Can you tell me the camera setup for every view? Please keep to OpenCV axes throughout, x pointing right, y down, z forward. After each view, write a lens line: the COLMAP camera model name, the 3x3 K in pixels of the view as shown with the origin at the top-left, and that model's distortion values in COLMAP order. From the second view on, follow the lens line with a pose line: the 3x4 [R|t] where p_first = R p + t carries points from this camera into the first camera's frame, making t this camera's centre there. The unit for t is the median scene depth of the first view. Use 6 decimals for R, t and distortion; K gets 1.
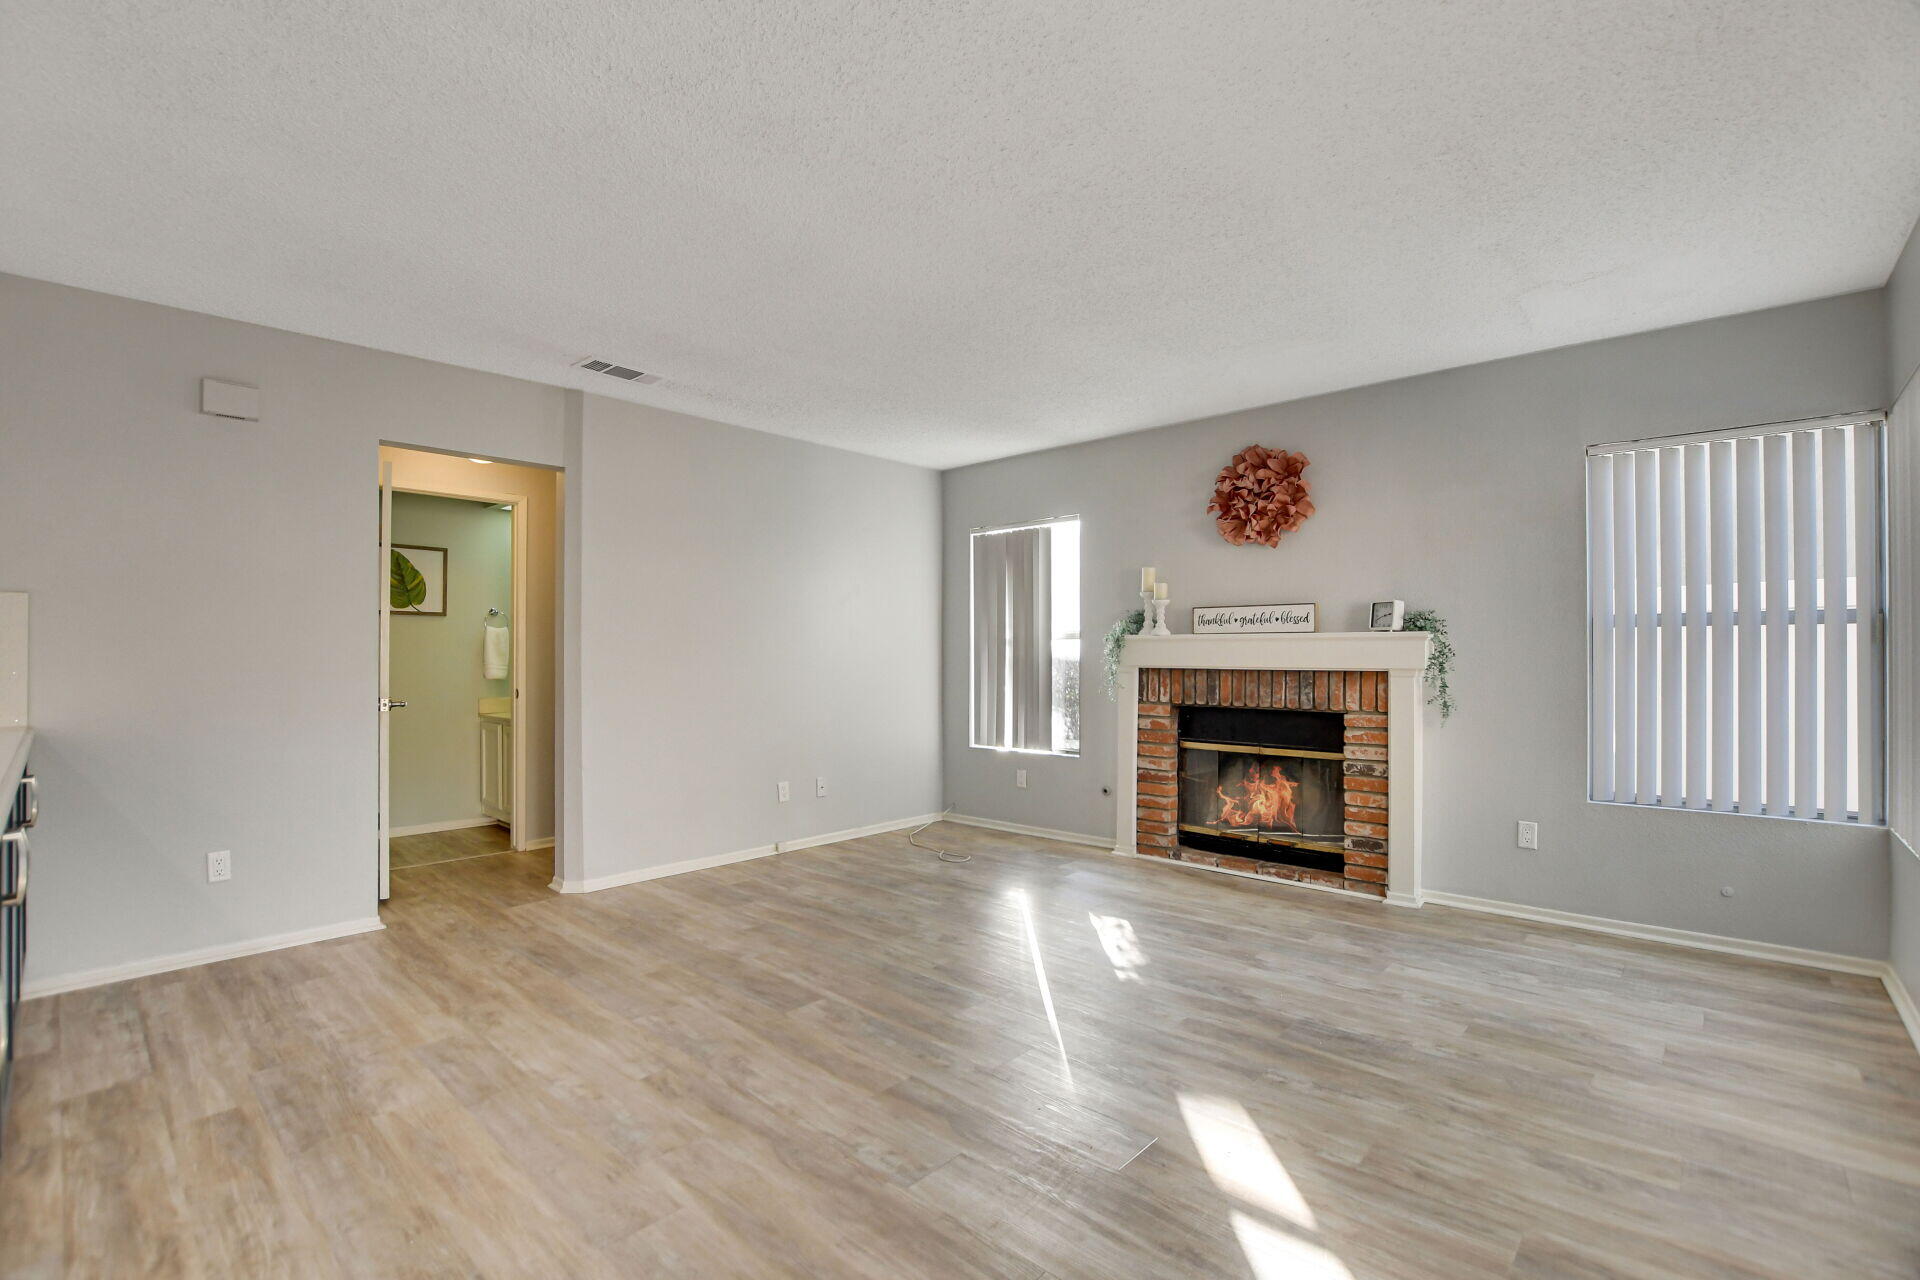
lens RADIAL K [[854.8, 0, 946.9], [0, 854.8, 660.0], [0, 0, 1]] dist [-0.038972, 0.008678]
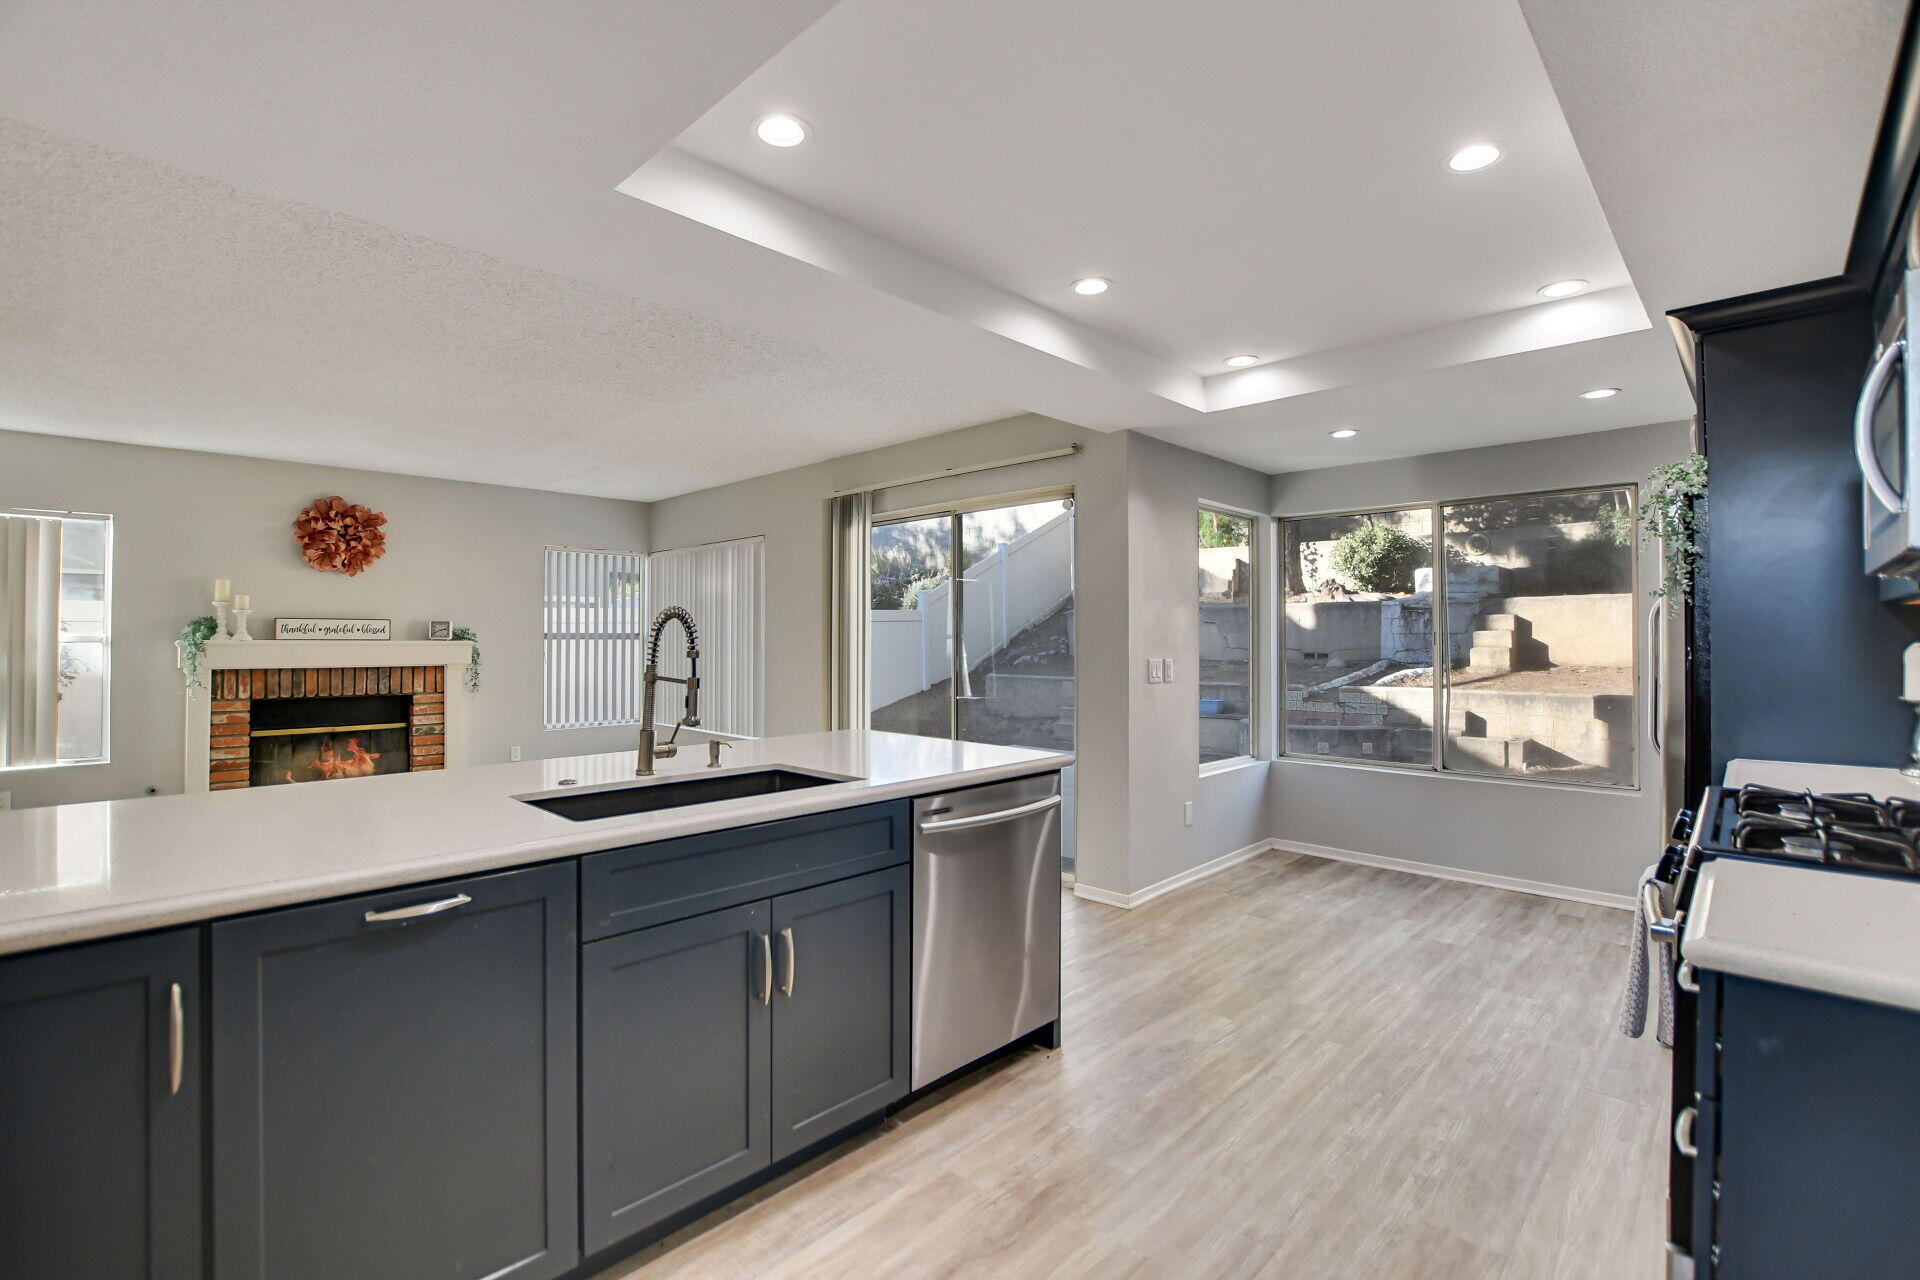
lens RADIAL K [[848.0, 0, 954.0], [0, 848.0, 624.4], [0, 0, 1]] dist [-0.033020, 0.000279]
pose [[0.021038, 0.016412, 0.999644, -0.932894], [0.004686, 0.999853, -0.016514, -0.030381], [-0.999768, 0.005031, 0.020958, 0.017242]]
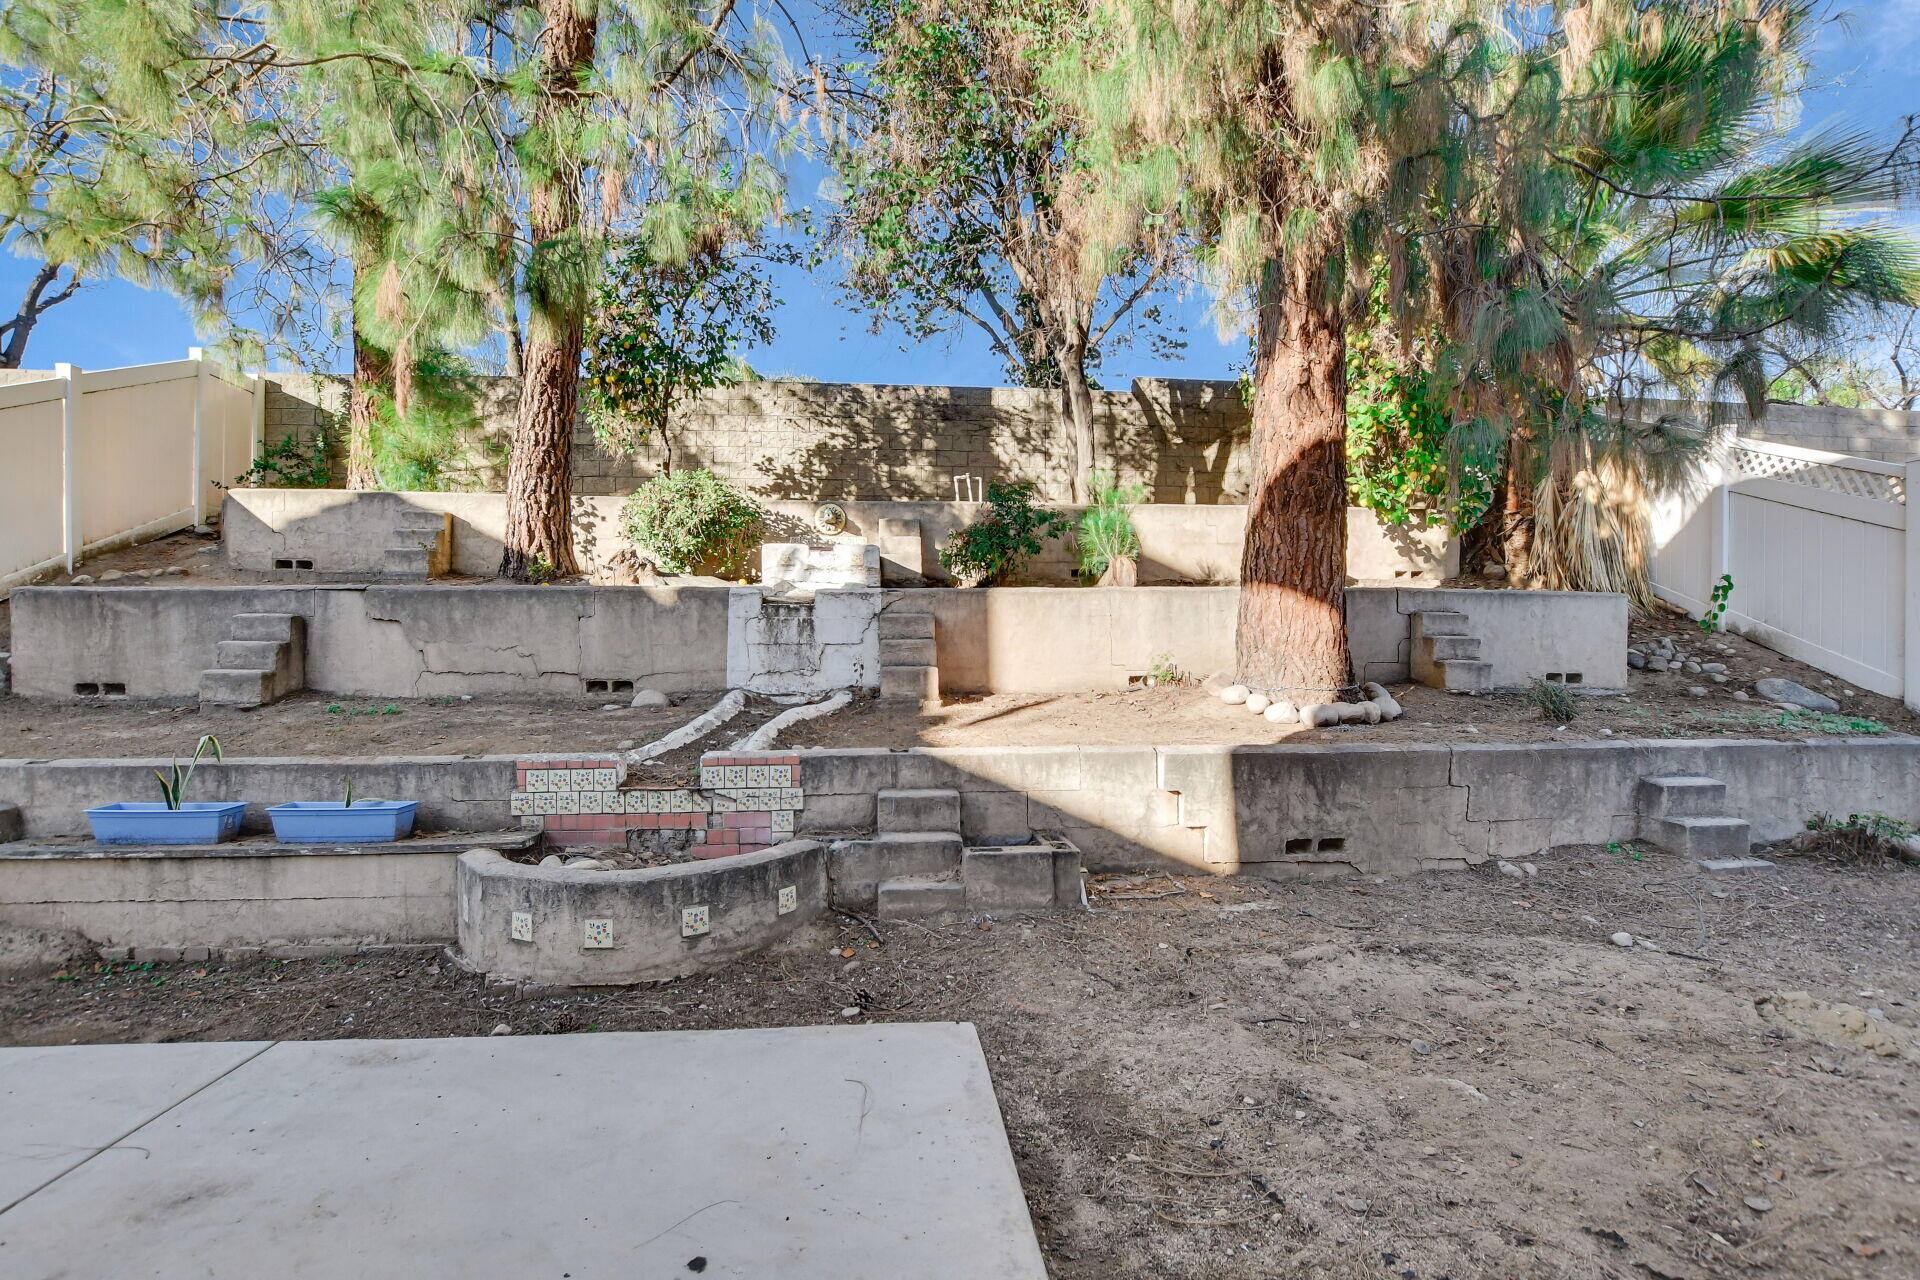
lens RADIAL K [[856.4, 0, 955.7], [0, 856.4, 652.9], [0, 0, 1]] dist [-0.041333, 0.009197]
pose [[-0.750284, 0.010421, 0.661033, 0.409308], [0.006518, 0.999944, -0.008366, -0.008108], [-0.661083, -0.001968, -0.750310, -0.390767]]
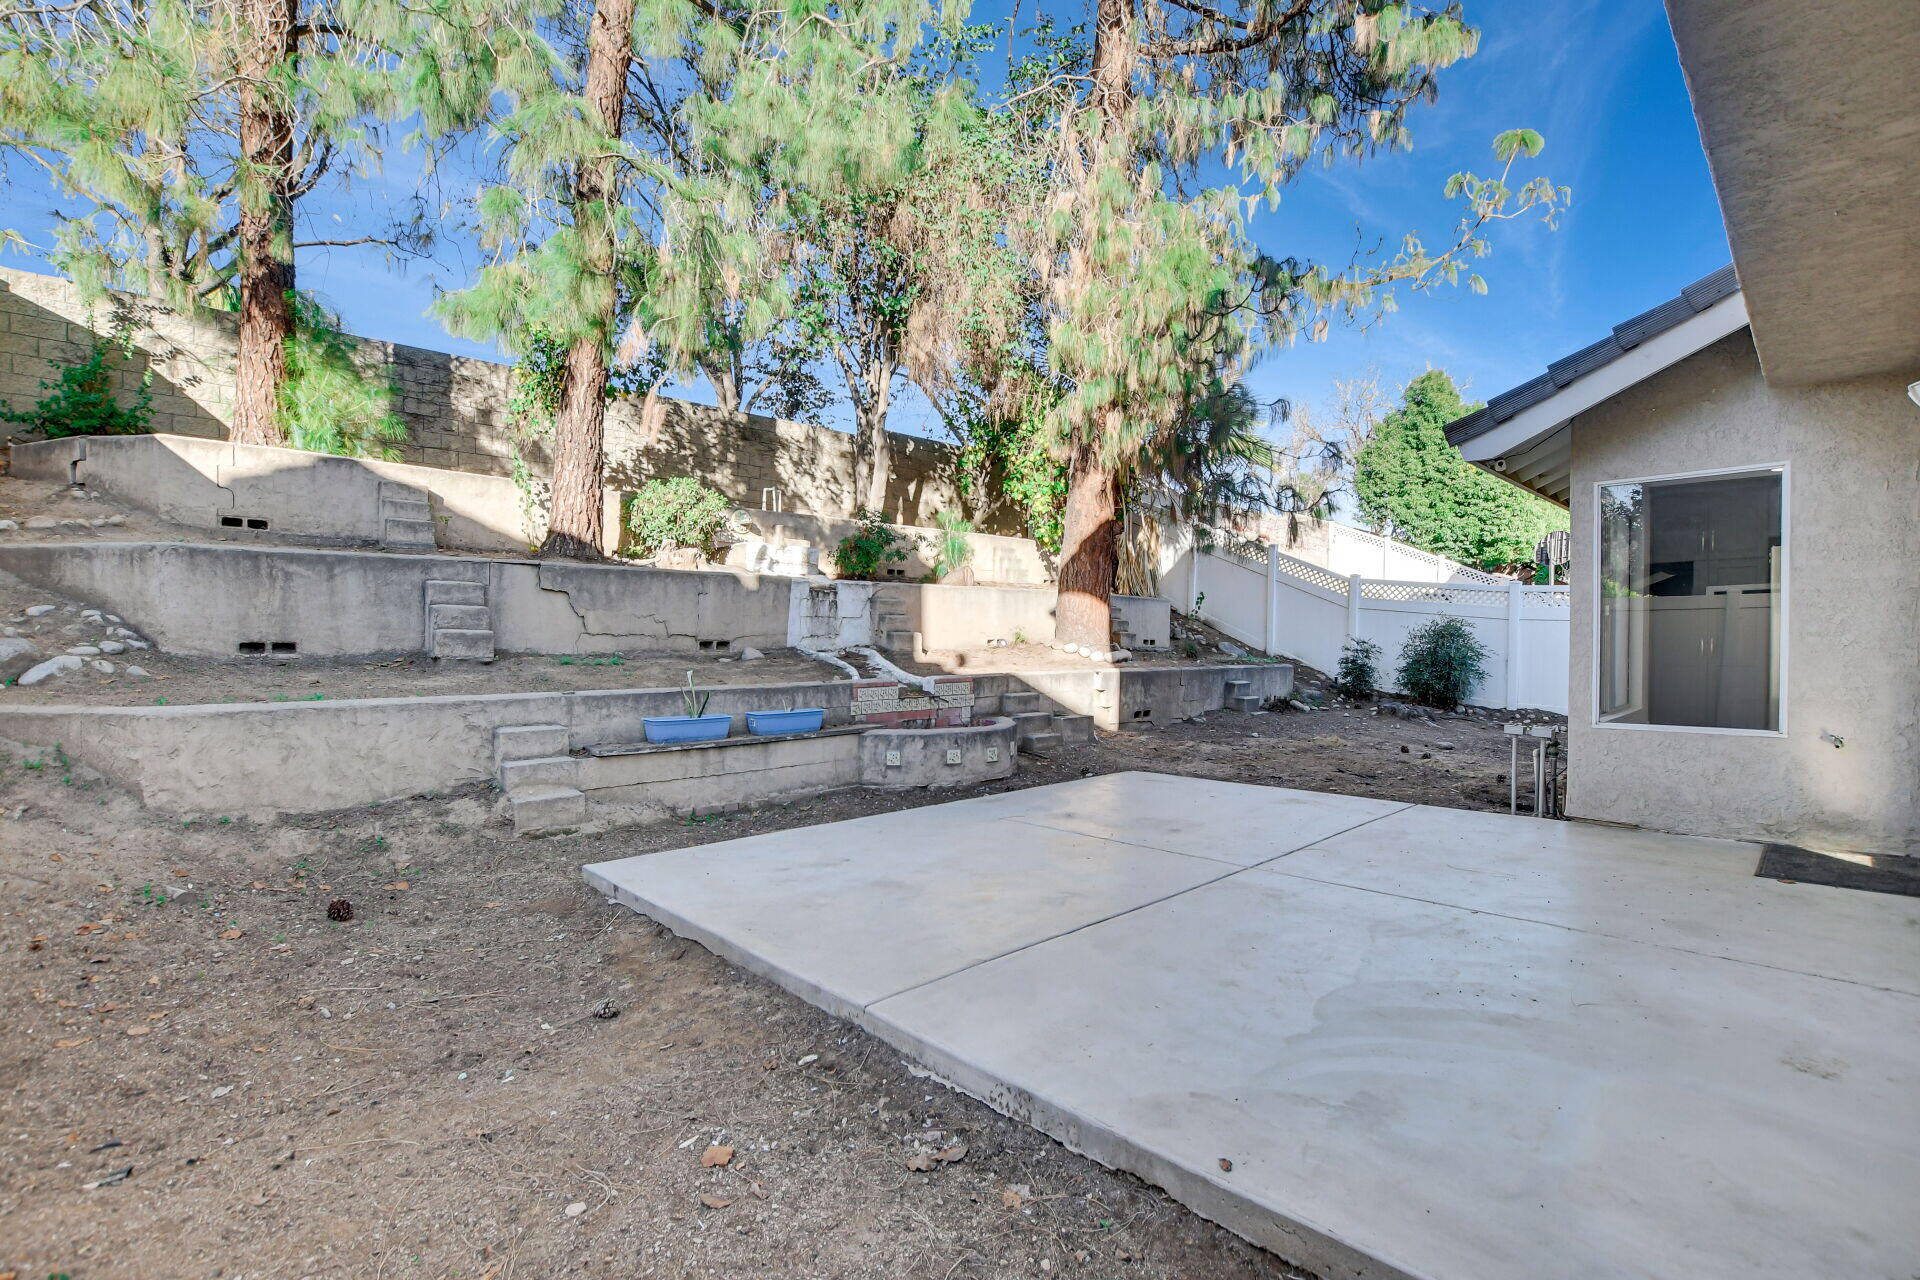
lens RADIAL K [[856.4, 0, 955.7], [0, 856.4, 652.9], [0, 0, 1]] dist [-0.041333, 0.009197]
pose [[-0.998142, 0.001883, 0.060897, 1.147392], [0.002878, 0.999864, 0.016264, 0.020478], [-0.060858, 0.016409, -0.998012, 0.884956]]
